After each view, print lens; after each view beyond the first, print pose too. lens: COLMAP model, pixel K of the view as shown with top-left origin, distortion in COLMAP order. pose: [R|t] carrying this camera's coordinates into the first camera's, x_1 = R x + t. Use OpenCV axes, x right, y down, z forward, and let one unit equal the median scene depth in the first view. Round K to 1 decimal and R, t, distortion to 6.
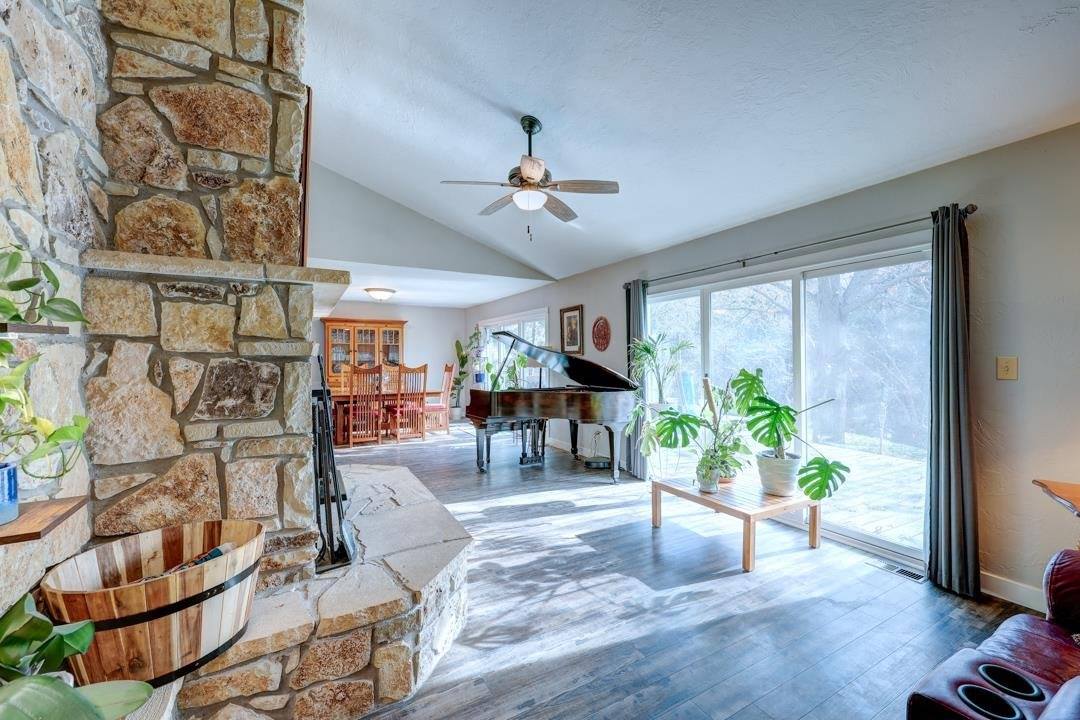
lens RADIAL K [[437.3, 0, 538.0], [0, 437.3, 362.7], [0, 0, 1]] dist [-0.002988, -0.000365]
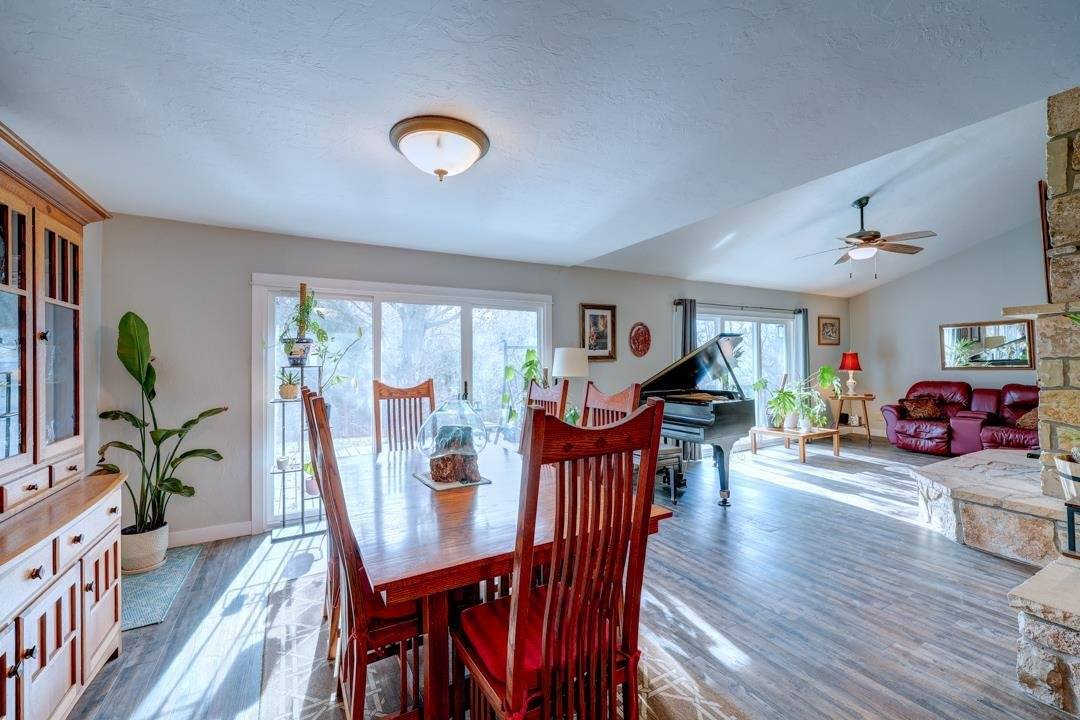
lens RADIAL K [[437.3, 0, 538.0], [0, 437.3, 362.7], [0, 0, 1]] dist [-0.002988, -0.000365]
pose [[-0.005470, 0.004426, 0.999975, -0.796642], [0.008742, 0.999952, -0.004378, -0.009532], [-0.999947, 0.008718, -0.005509, 1.137132]]
